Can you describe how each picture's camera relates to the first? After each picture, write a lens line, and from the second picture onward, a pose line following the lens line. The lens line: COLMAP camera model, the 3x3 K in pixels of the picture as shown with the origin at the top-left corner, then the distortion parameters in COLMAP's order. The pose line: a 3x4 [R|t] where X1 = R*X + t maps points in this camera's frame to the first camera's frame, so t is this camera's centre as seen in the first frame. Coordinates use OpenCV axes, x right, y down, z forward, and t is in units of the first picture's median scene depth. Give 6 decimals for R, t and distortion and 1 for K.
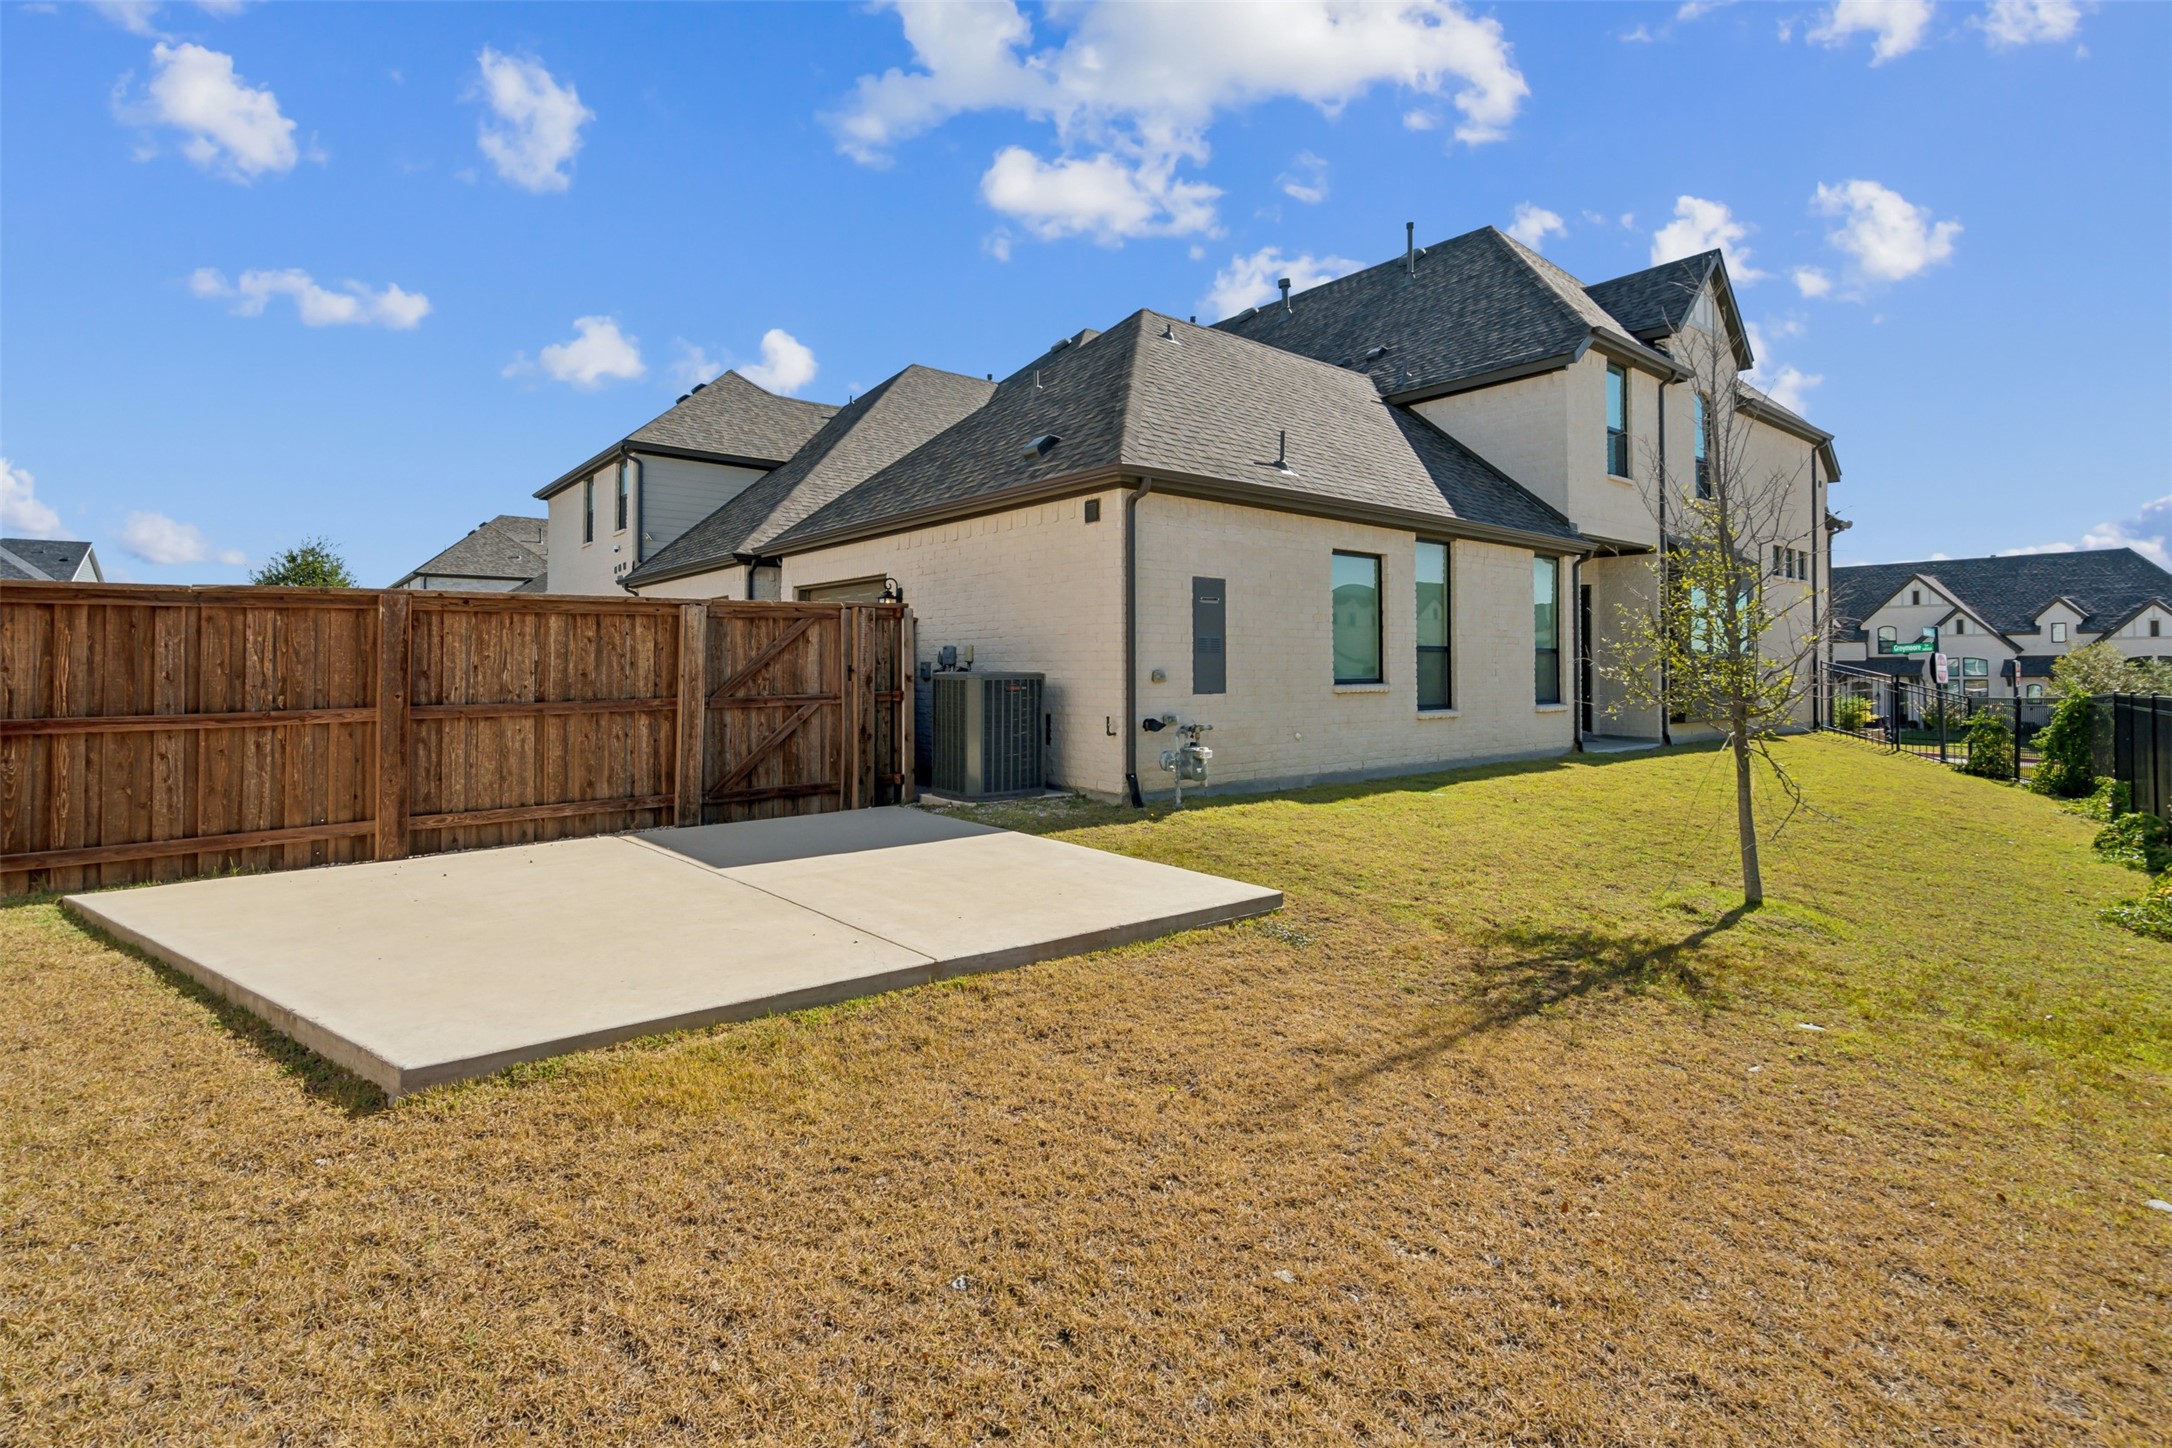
lens RADIAL K [[1014.8, 0, 1081.9], [0, 1014.8, 652.4], [0, 0, 1]] dist [-0.003664, 0.000324]
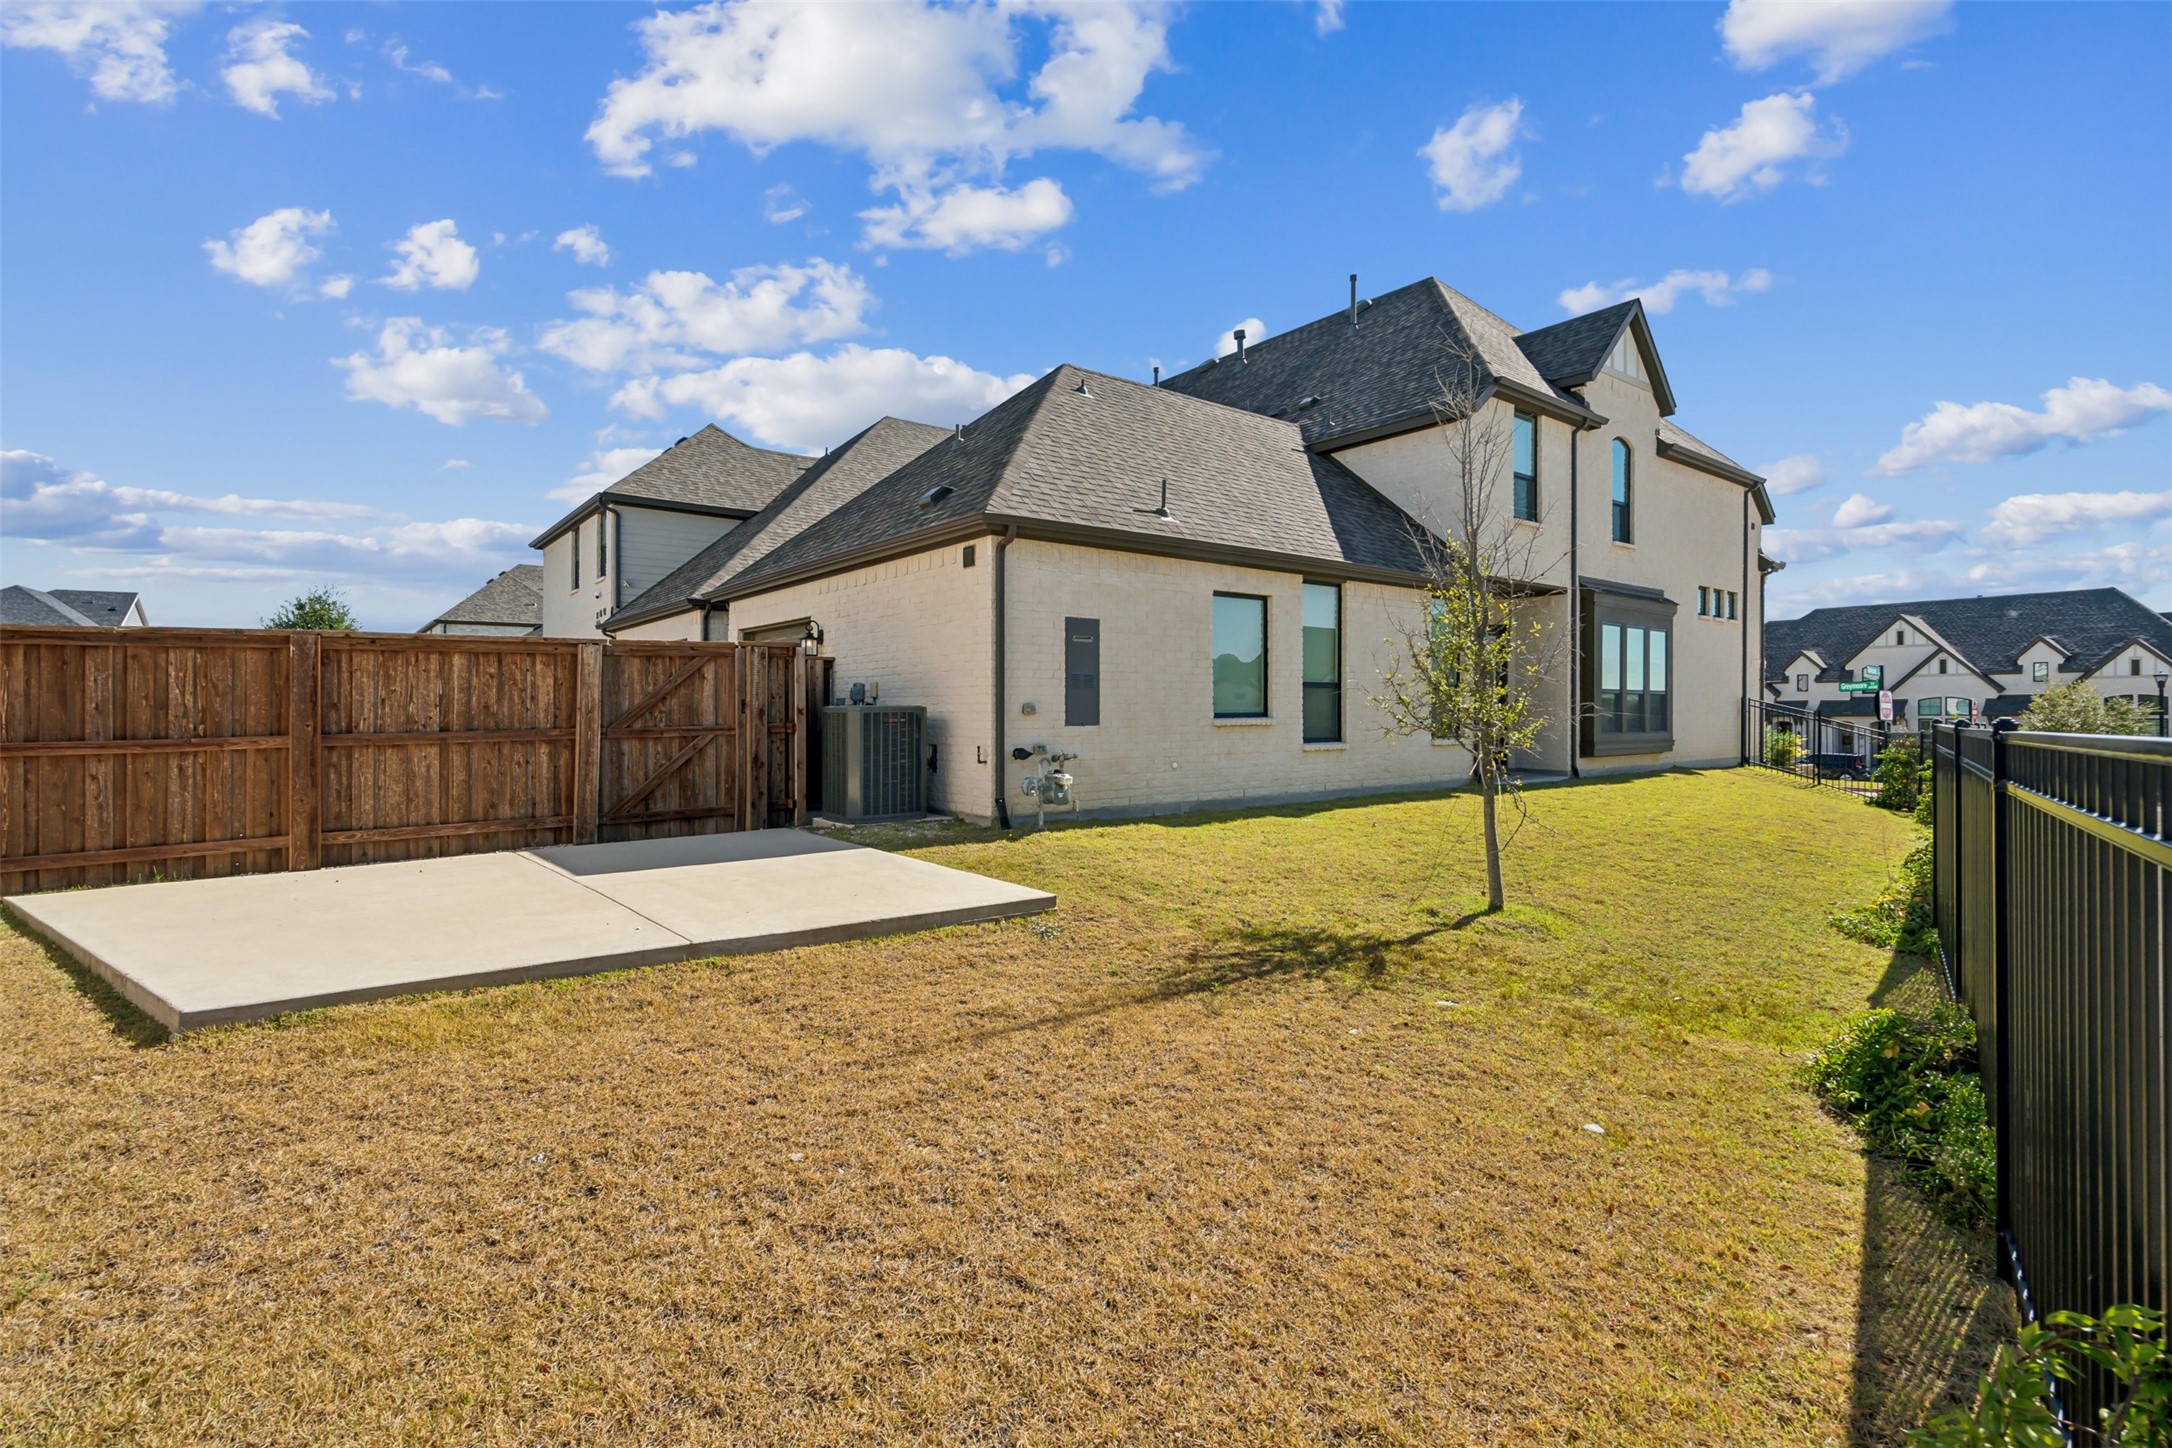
lens RADIAL K [[997.0, 0, 1083.7], [0, 997.0, 714.5], [0, 0, 1]] dist [-0.003381, 0.000567]
pose [[0.999722, -0.002331, -0.023451, 0.163959], [0.002757, 0.999831, 0.018155, 0.010314], [0.023405, -0.018215, 0.999560, -0.064708]]
